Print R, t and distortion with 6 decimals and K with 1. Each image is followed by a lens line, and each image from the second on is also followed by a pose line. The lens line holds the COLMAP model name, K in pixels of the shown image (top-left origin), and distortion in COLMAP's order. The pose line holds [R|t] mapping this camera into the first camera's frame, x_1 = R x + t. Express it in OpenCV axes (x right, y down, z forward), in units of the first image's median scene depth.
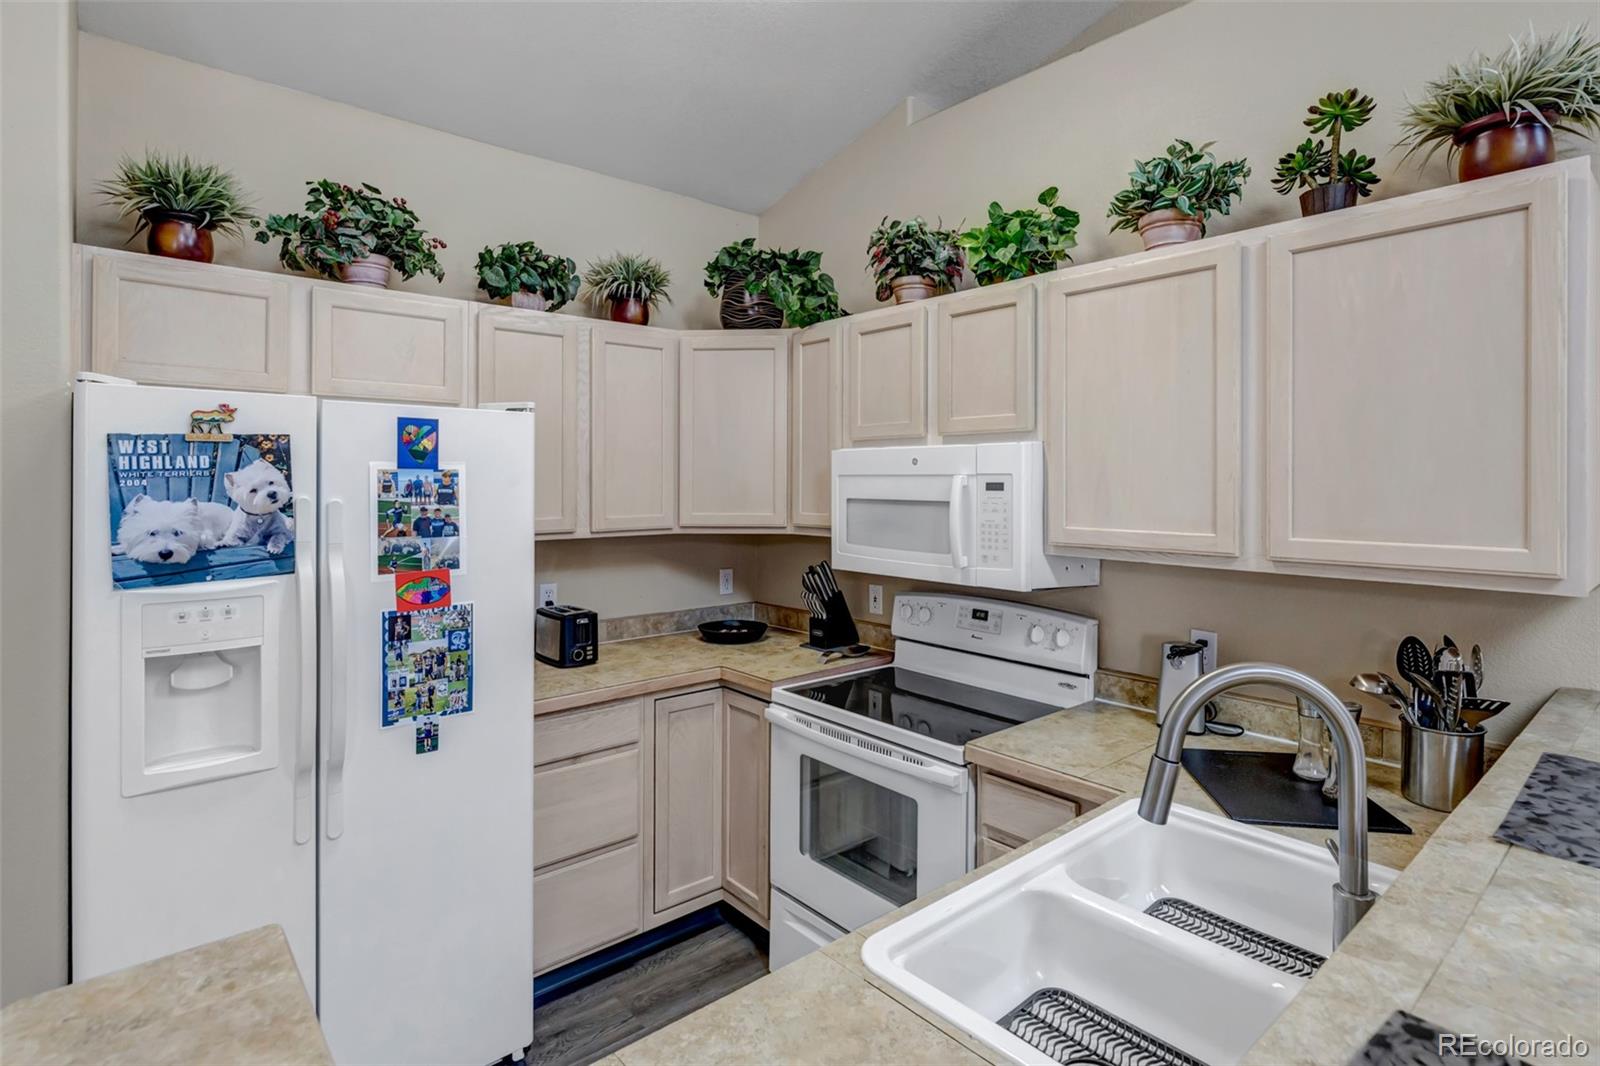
lens RADIAL K [[806.7, 0, 798.8], [0, 806.7, 490.2], [0, 0, 1]] dist [-0.004128, -0.000776]
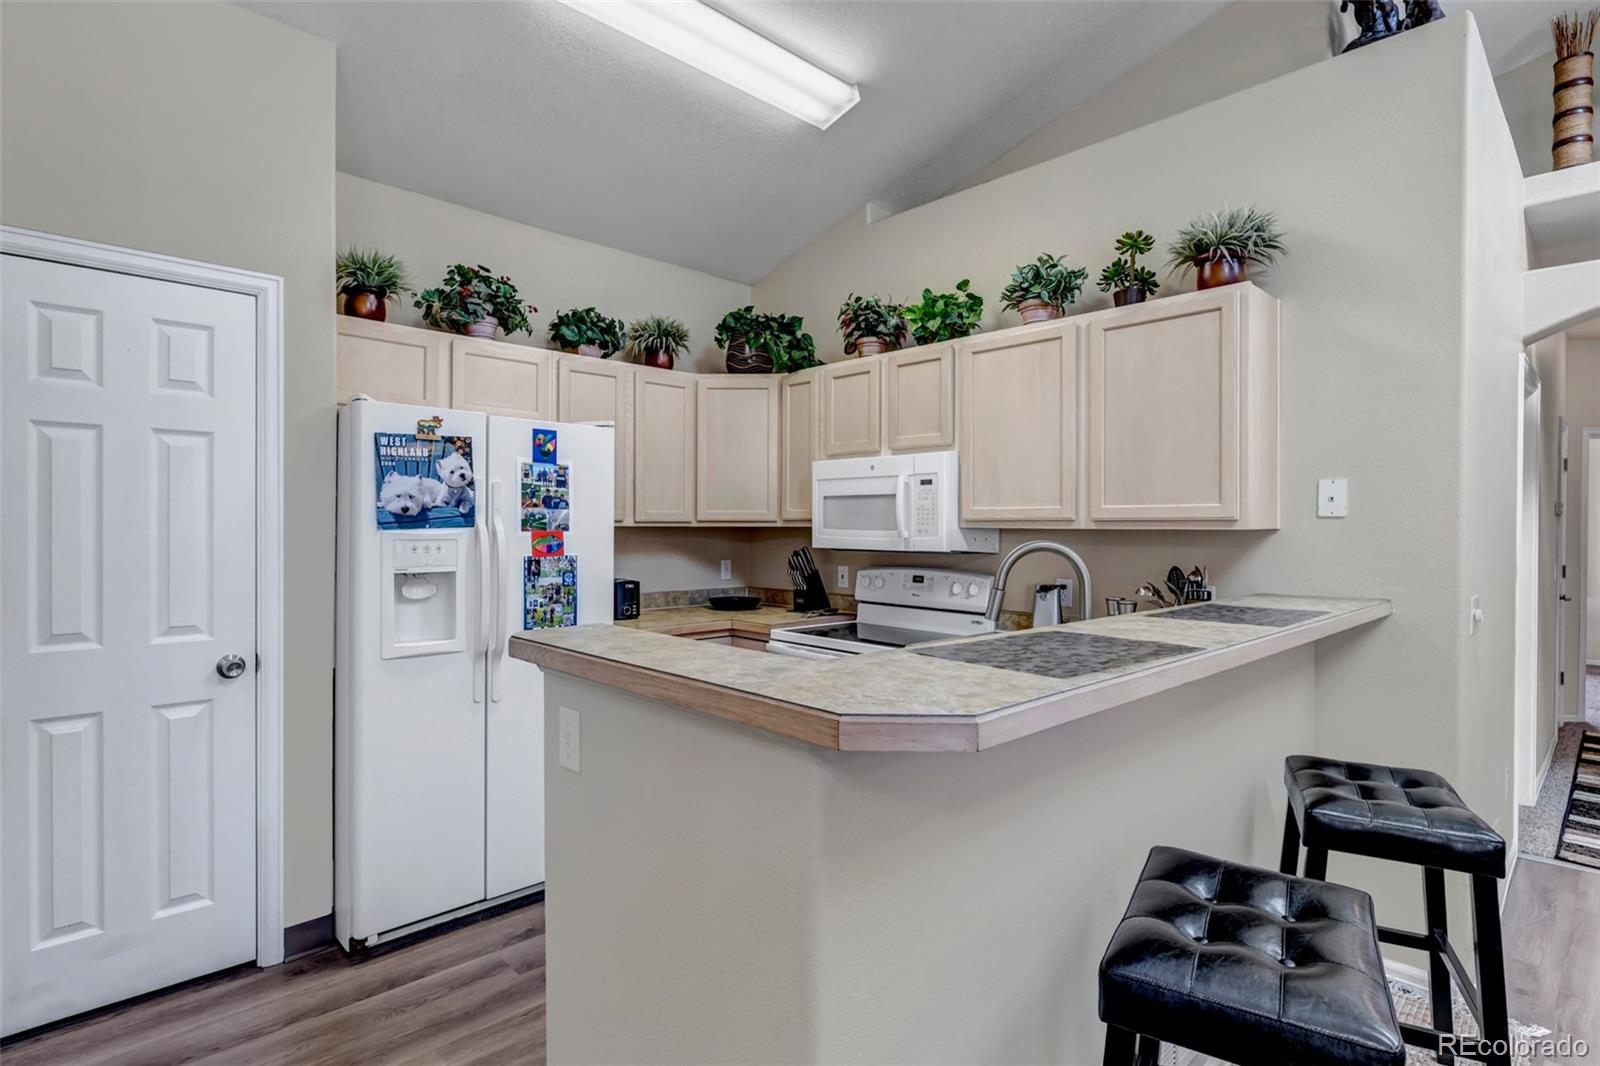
lens RADIAL K [[796.2, 0, 800.0], [0, 796.2, 533.0], [0, 0, 1]] dist [-0.001007, -0.000502]
pose [[0.998520, 0.001966, 0.054341, -0.063669], [-0.001825, 0.999995, -0.002630, 0.088870], [-0.054346, 0.002527, 0.998519, -0.423255]]
